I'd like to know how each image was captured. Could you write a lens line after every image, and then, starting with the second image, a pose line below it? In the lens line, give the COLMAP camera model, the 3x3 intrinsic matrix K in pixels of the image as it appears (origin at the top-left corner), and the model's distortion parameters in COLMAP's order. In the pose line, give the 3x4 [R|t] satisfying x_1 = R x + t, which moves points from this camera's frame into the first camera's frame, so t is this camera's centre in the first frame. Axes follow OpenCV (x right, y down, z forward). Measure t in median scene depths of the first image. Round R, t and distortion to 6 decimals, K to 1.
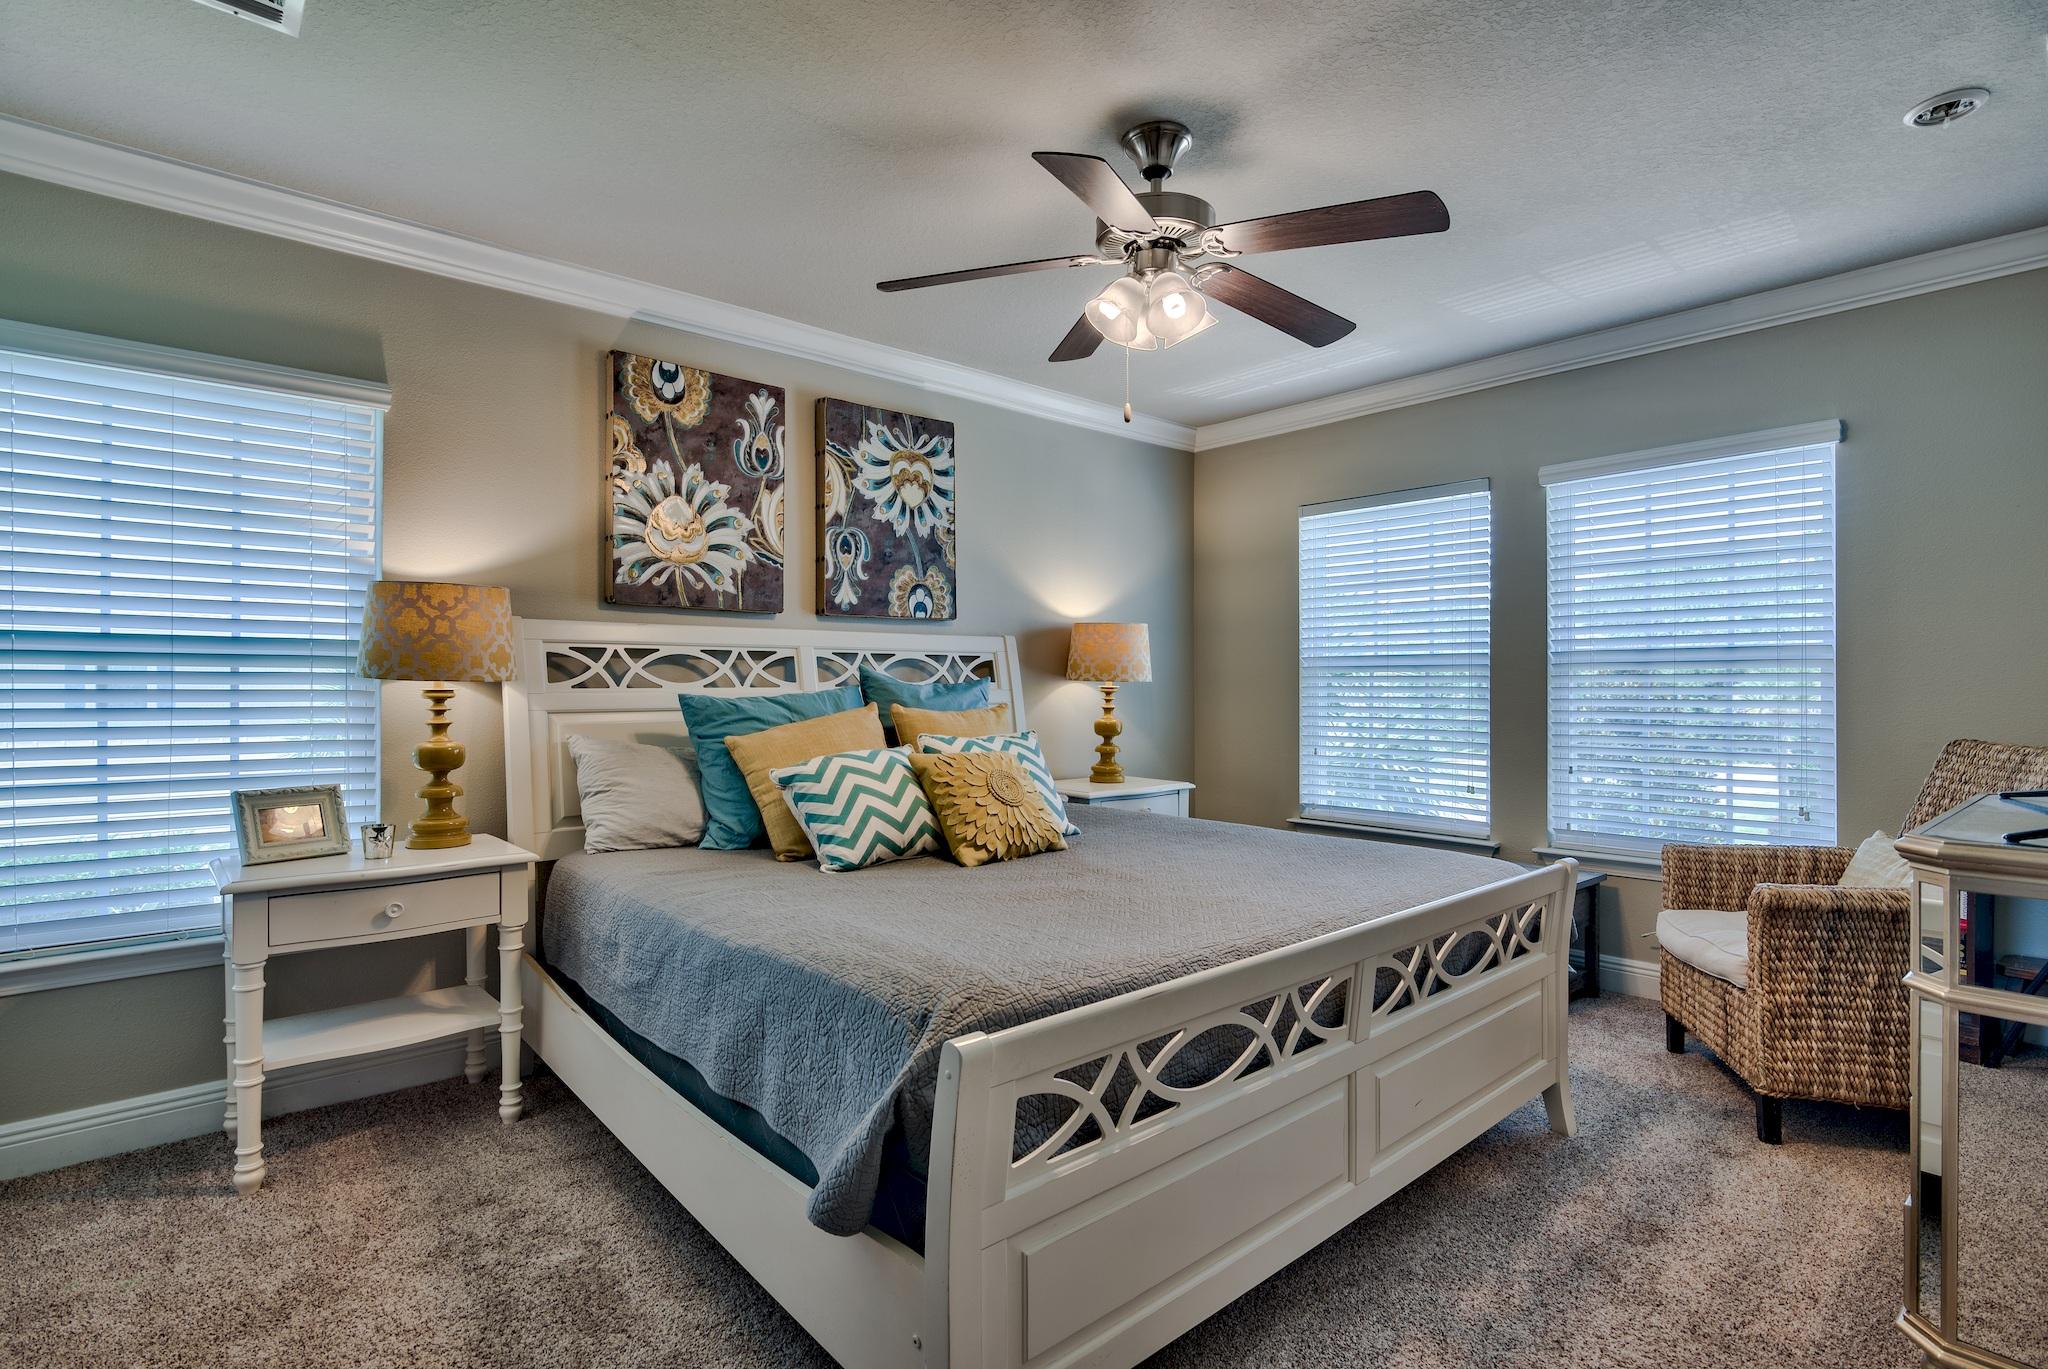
lens RADIAL K [[1012.3, 0, 1020.3], [0, 1012.3, 687.1], [0, 0, 1]] dist [0.003747, -0.002470]
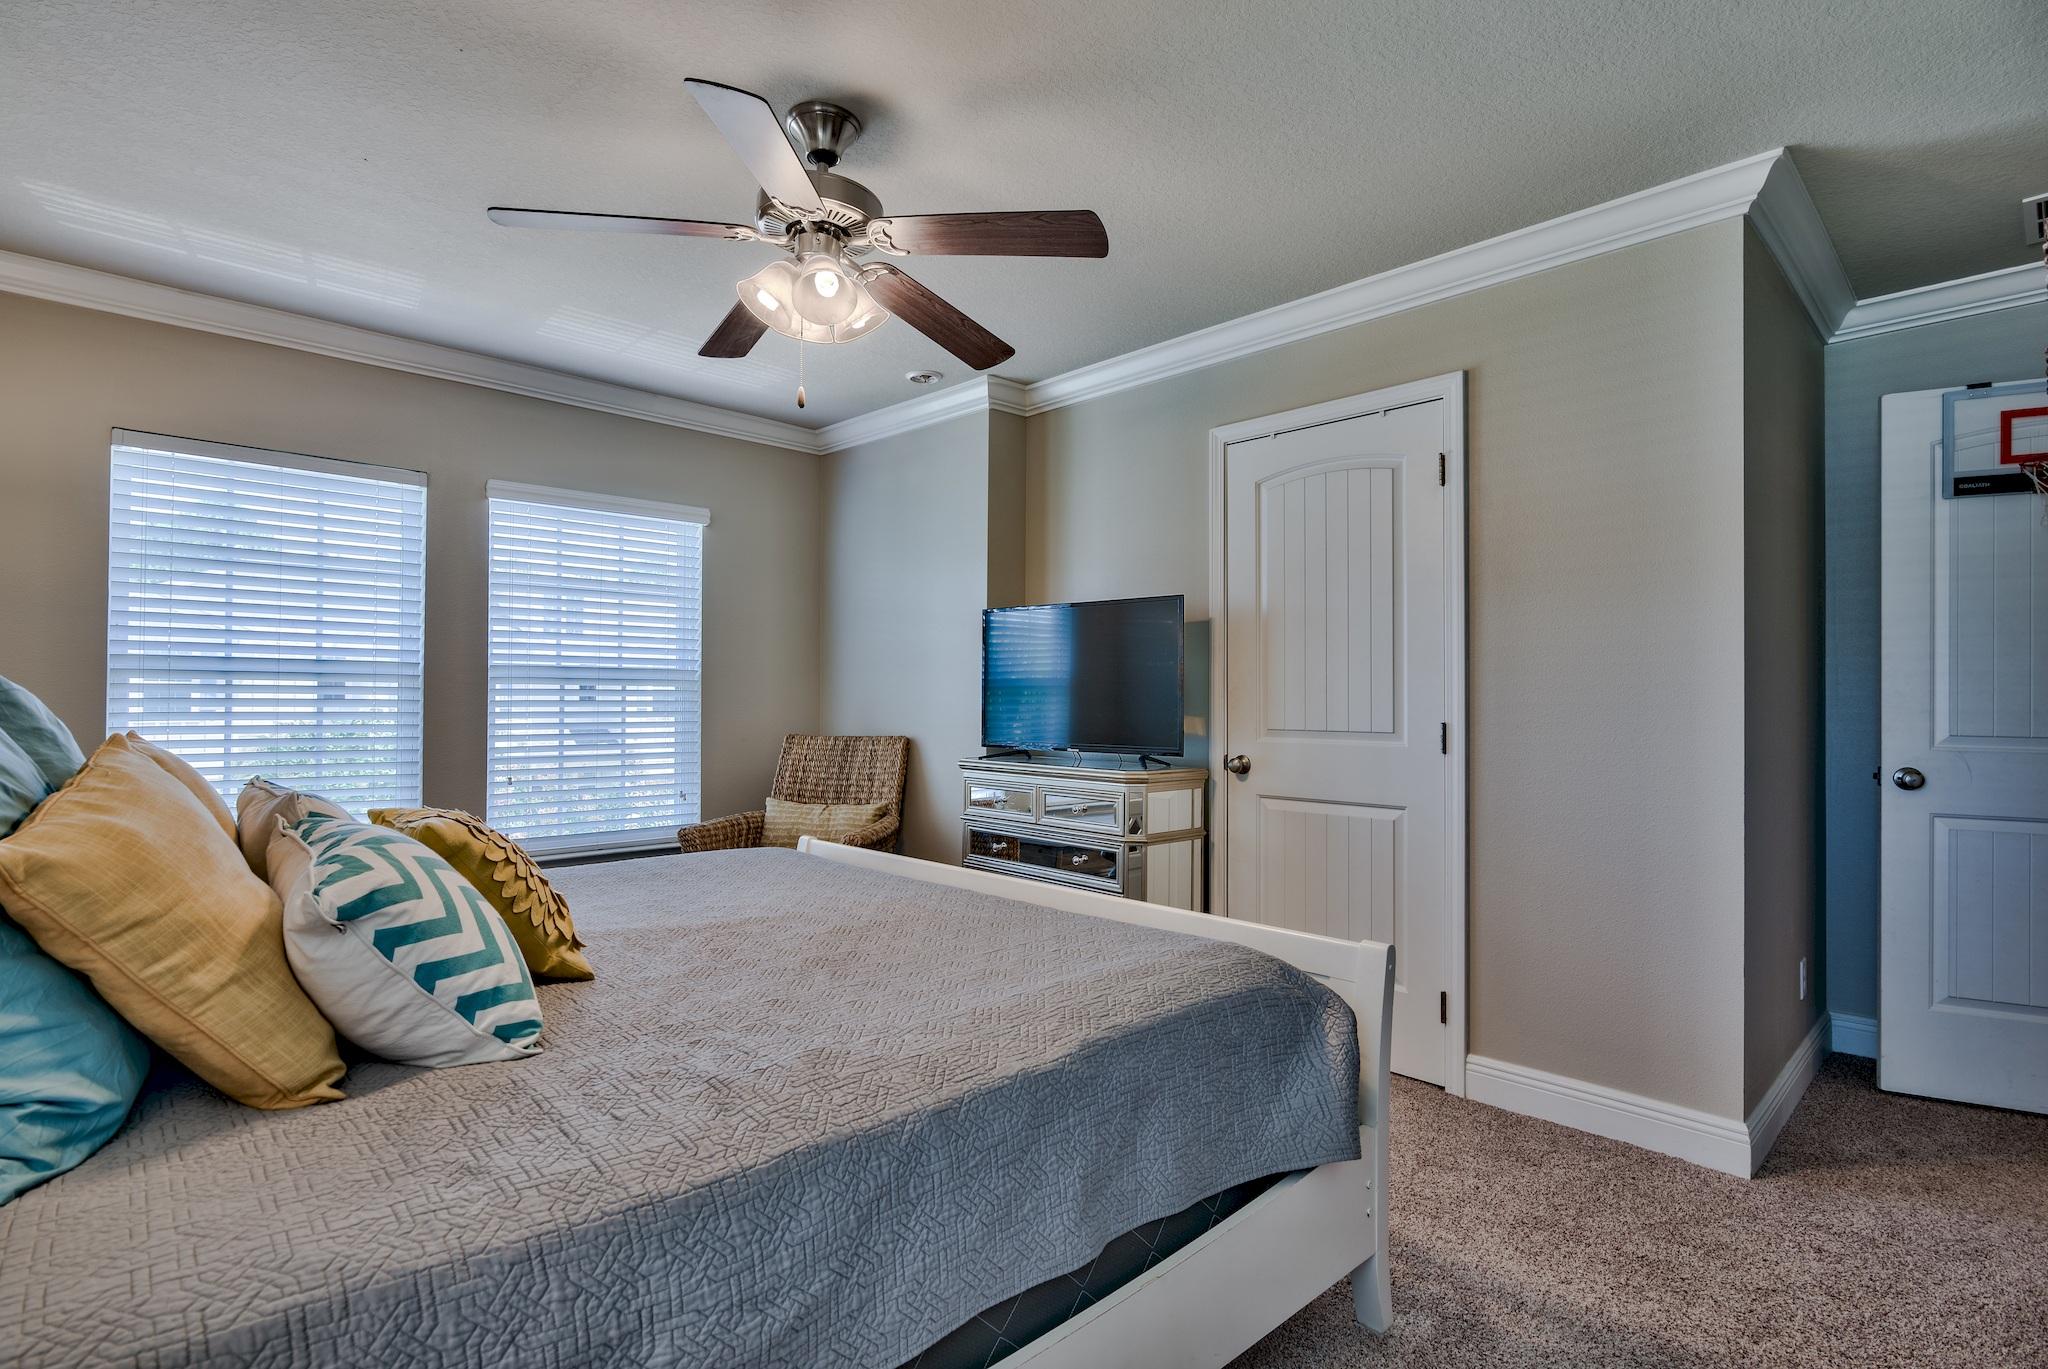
lens RADIAL K [[1012.3, 0, 1022.9], [0, 1012.3, 688.1], [0, 0, 1]] dist [0.003747, -0.002470]
pose [[-0.055148, 0.011228, 0.998415, -0.506477], [0.001258, 0.999937, -0.011175, 0.000195], [-0.998477, 0.000640, -0.055158, 0.533841]]
